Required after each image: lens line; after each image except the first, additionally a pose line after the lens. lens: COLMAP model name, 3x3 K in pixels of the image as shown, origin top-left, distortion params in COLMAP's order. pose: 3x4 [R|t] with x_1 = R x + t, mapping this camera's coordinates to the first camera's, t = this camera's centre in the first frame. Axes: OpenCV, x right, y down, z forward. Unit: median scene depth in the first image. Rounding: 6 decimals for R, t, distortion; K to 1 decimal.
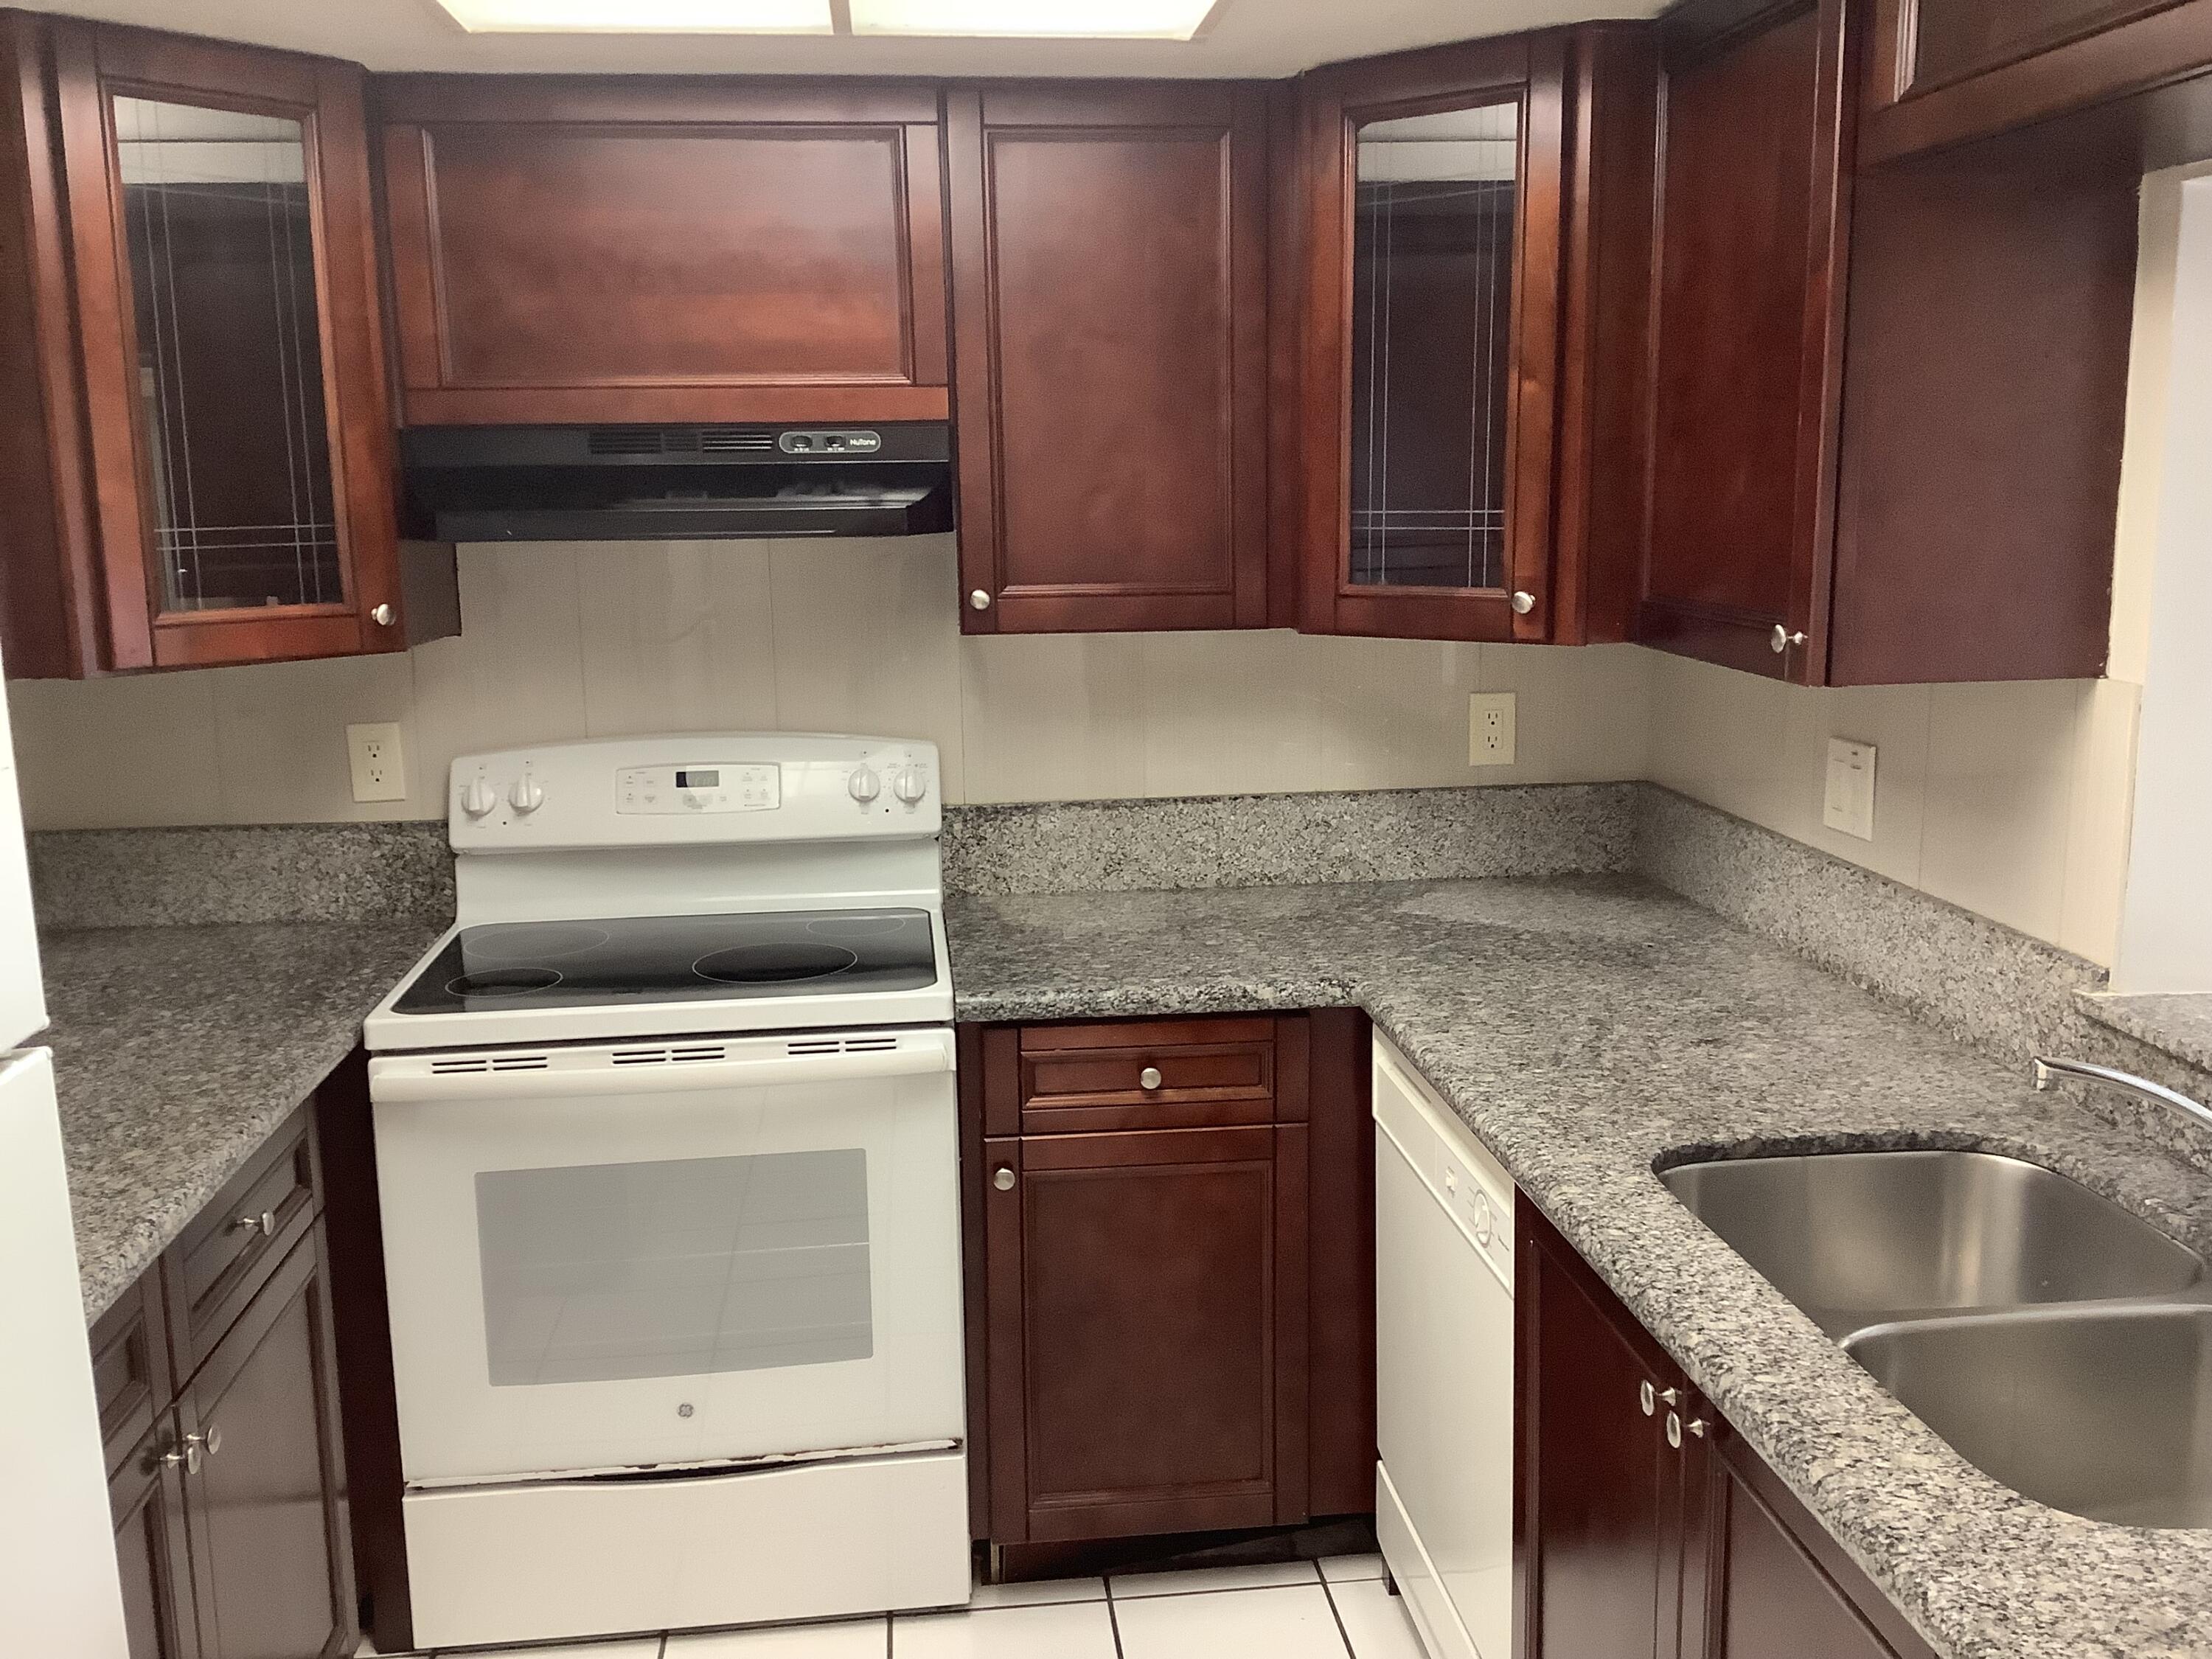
lens RADIAL K [[2025.9, 0, 1135.1], [0, 2025.9, 798.0], [0, 0, 1]] dist [0.023518, 0.000000]
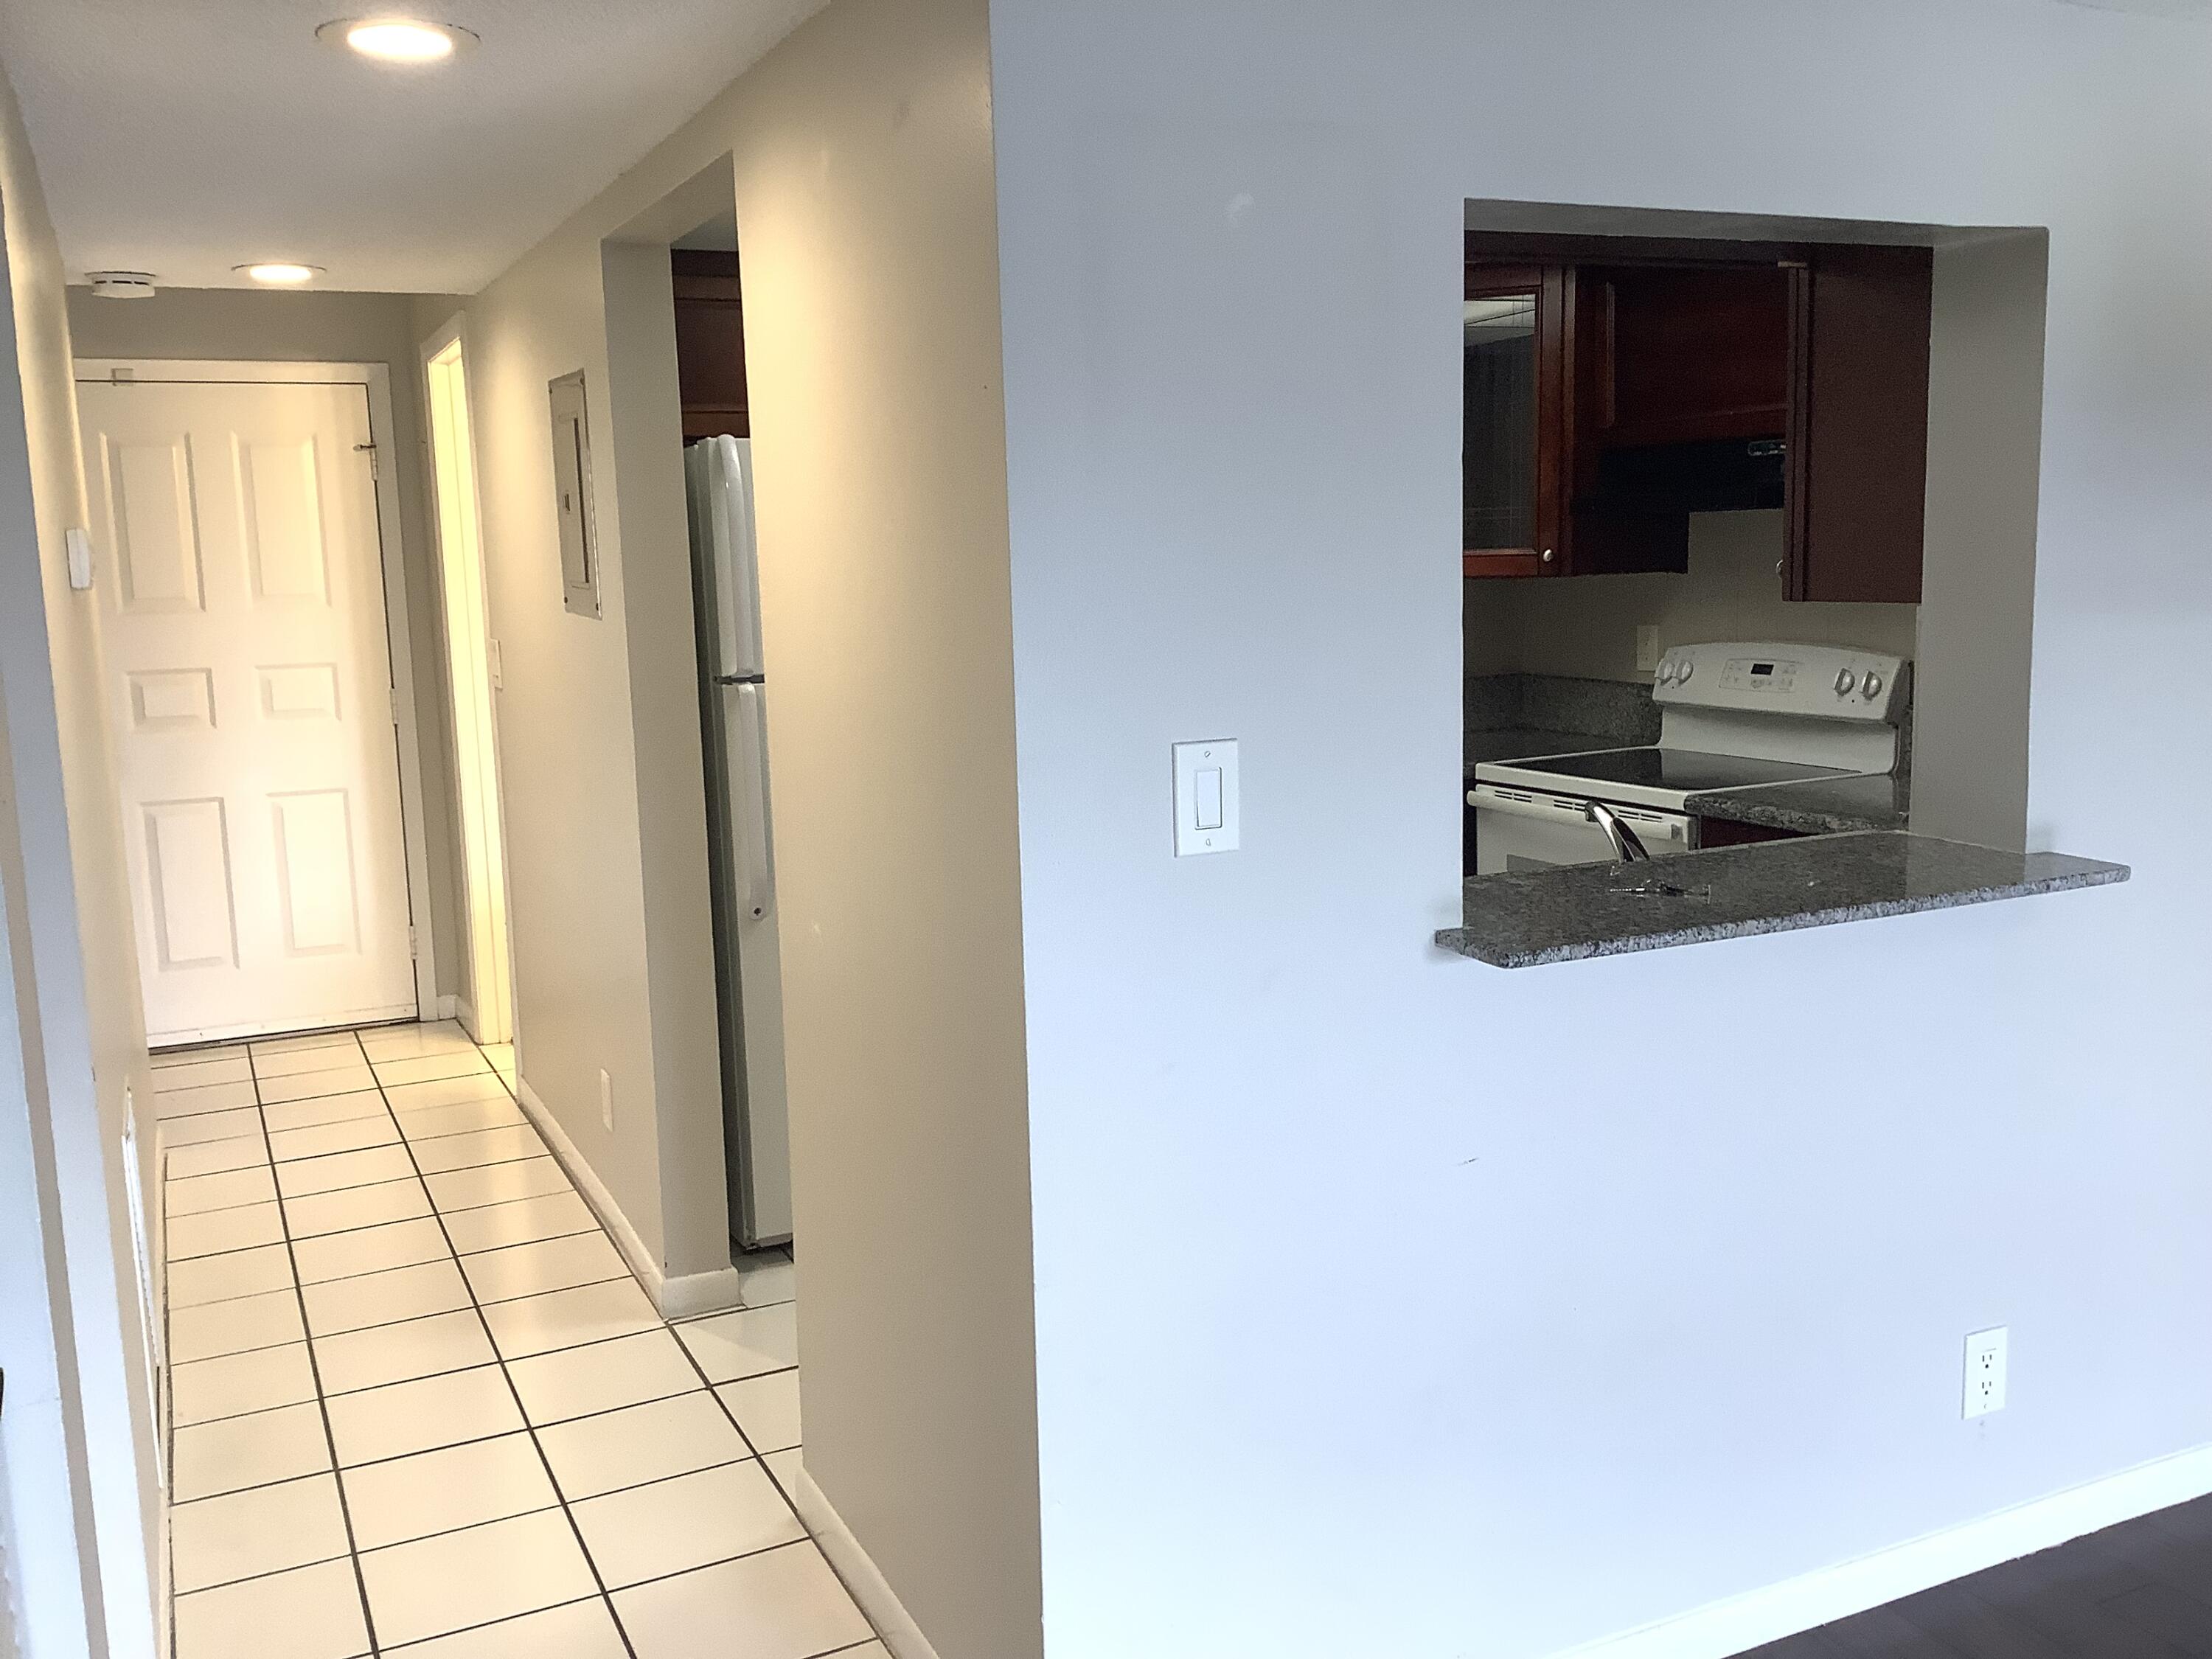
lens RADIAL K [[2025.9, 0, 1088.2], [0, 2025.9, 845.2], [0, 0, 1]] dist [0.023518, 0.000000]
pose [[0.316045, 0.147237, -0.937250, 1.254611], [-0.126960, 0.985563, 0.112015, 0.016160], [0.940211, 0.083591, 0.330175, 0.024077]]
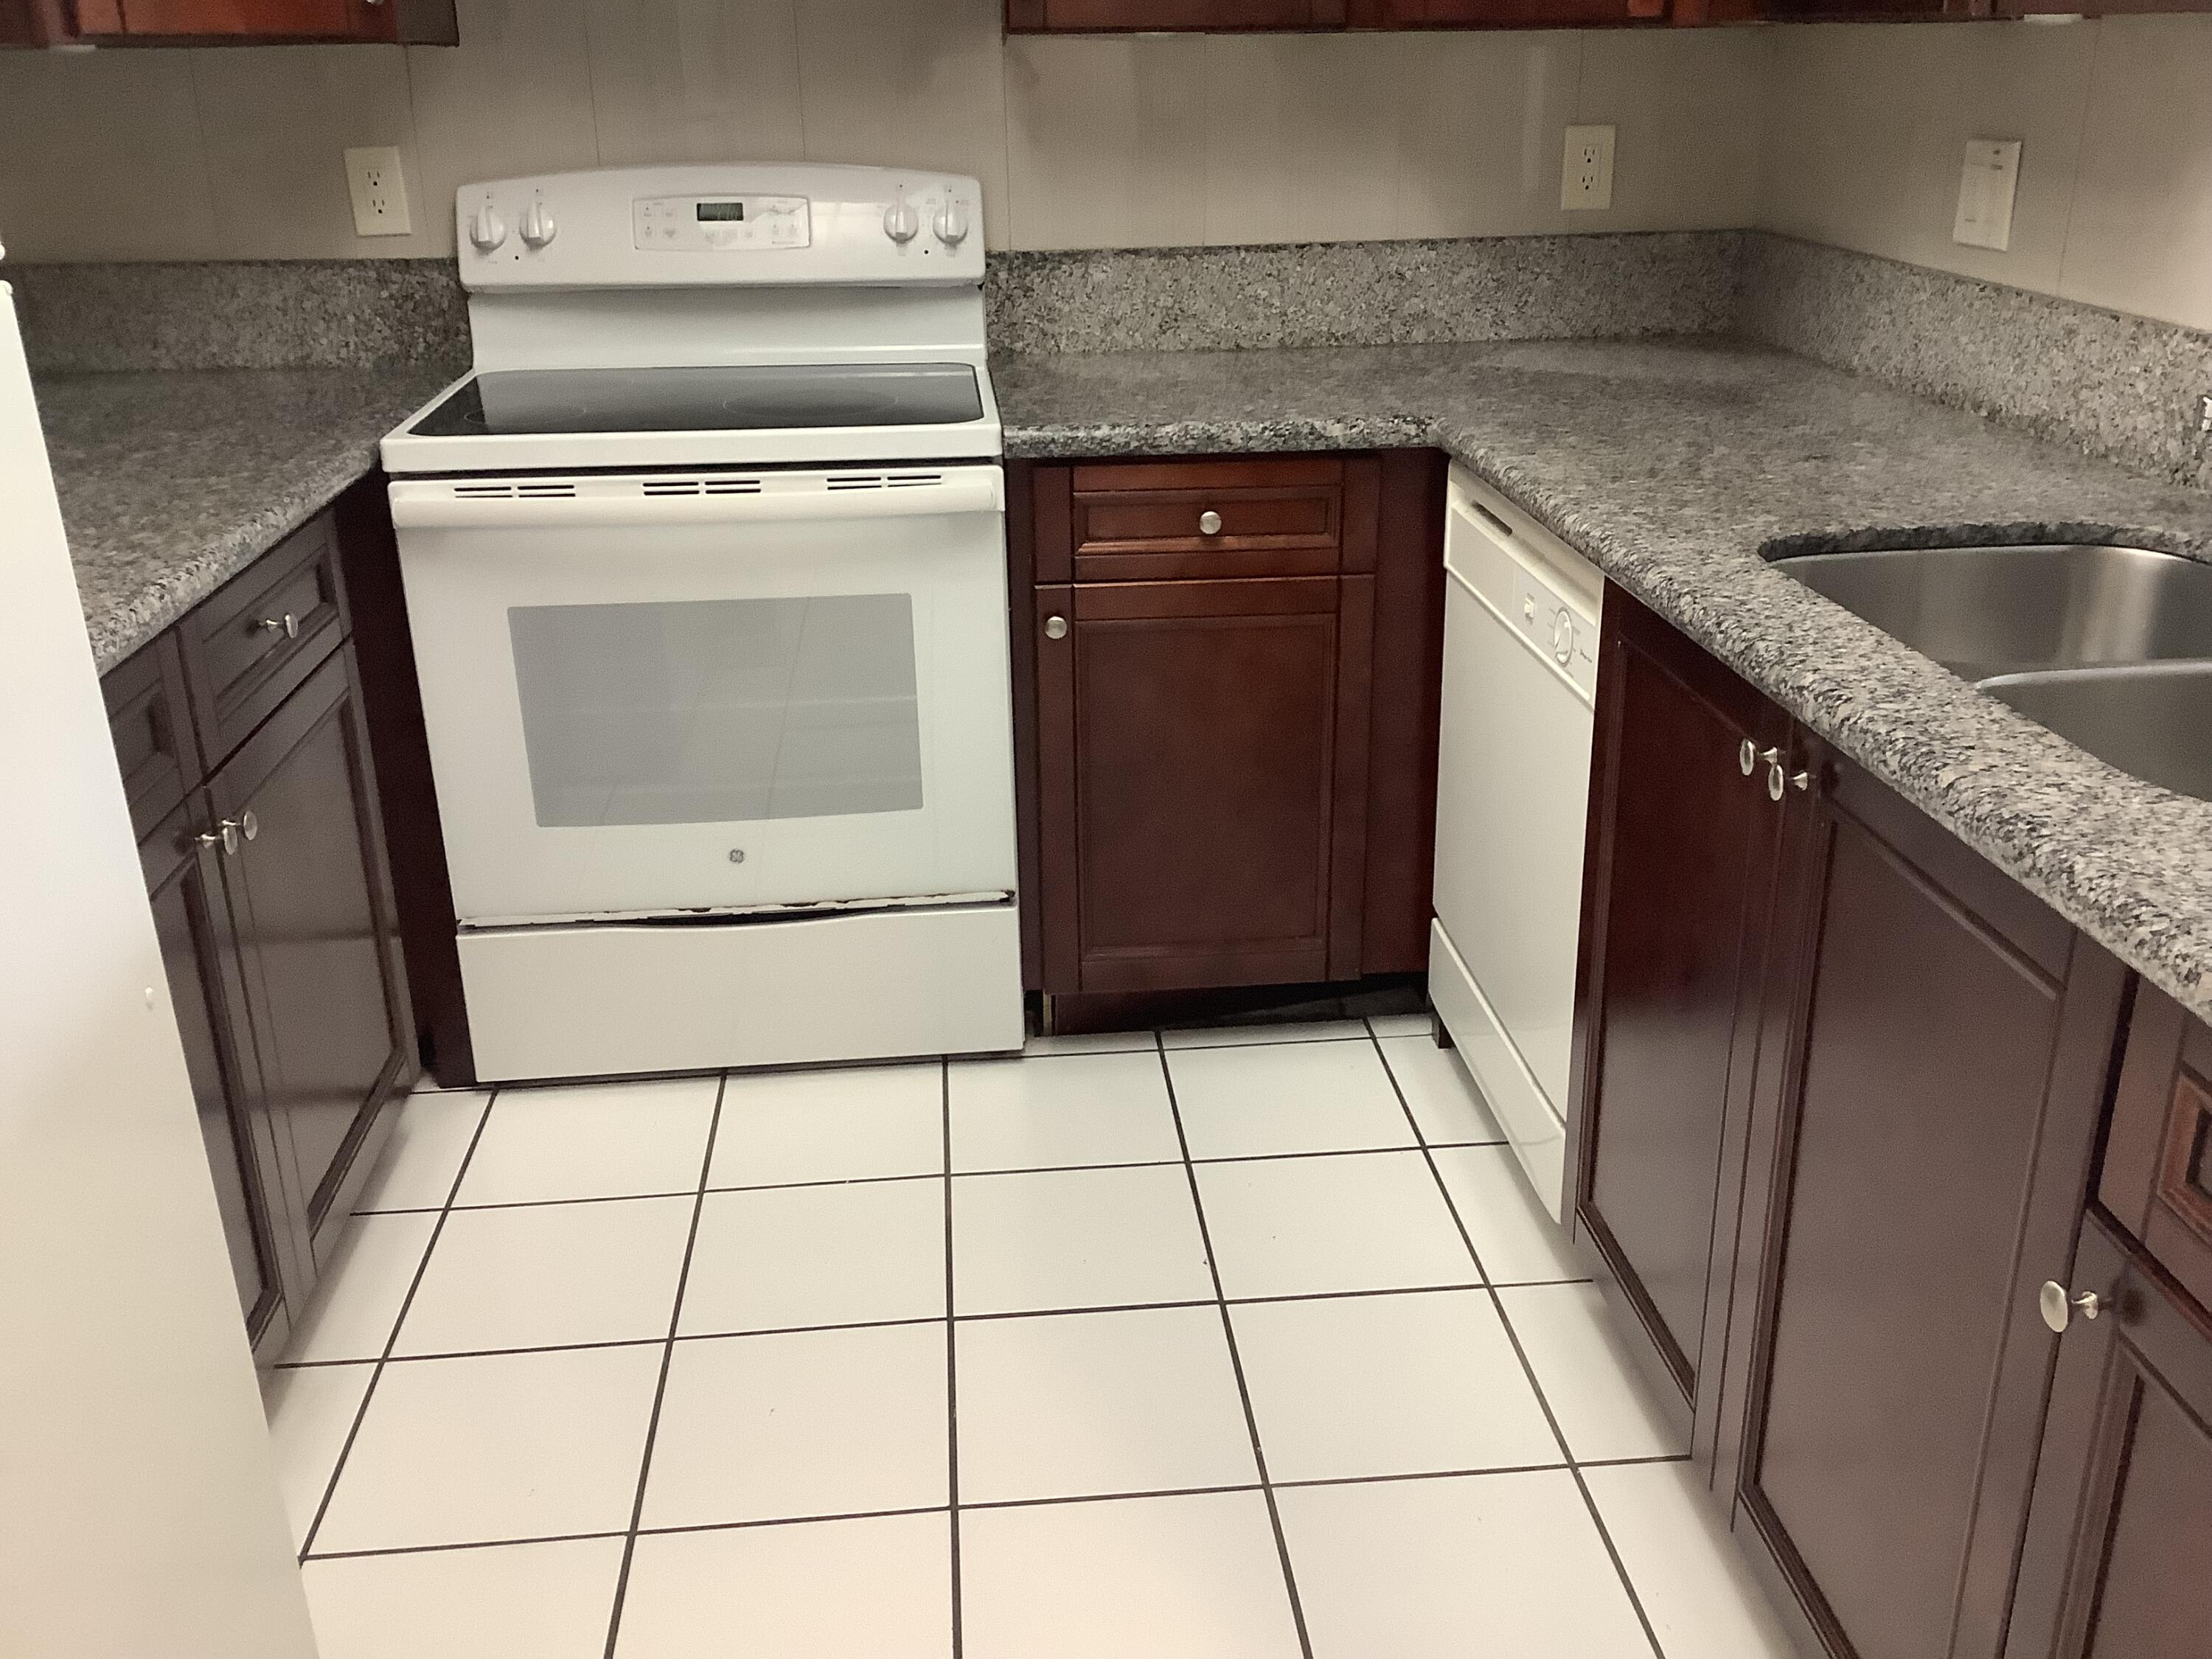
lens RADIAL K [[2025.9, 0, 1136.3], [0, 2025.9, 827.1], [0, 0, 1]] dist [0.023518, 0.000000]
pose [[0.999782, 0.010772, -0.017910, -0.008433], [-0.006860, 0.978611, 0.205603, 0.083845], [0.019742, -0.205435, 0.978472, 0.042917]]
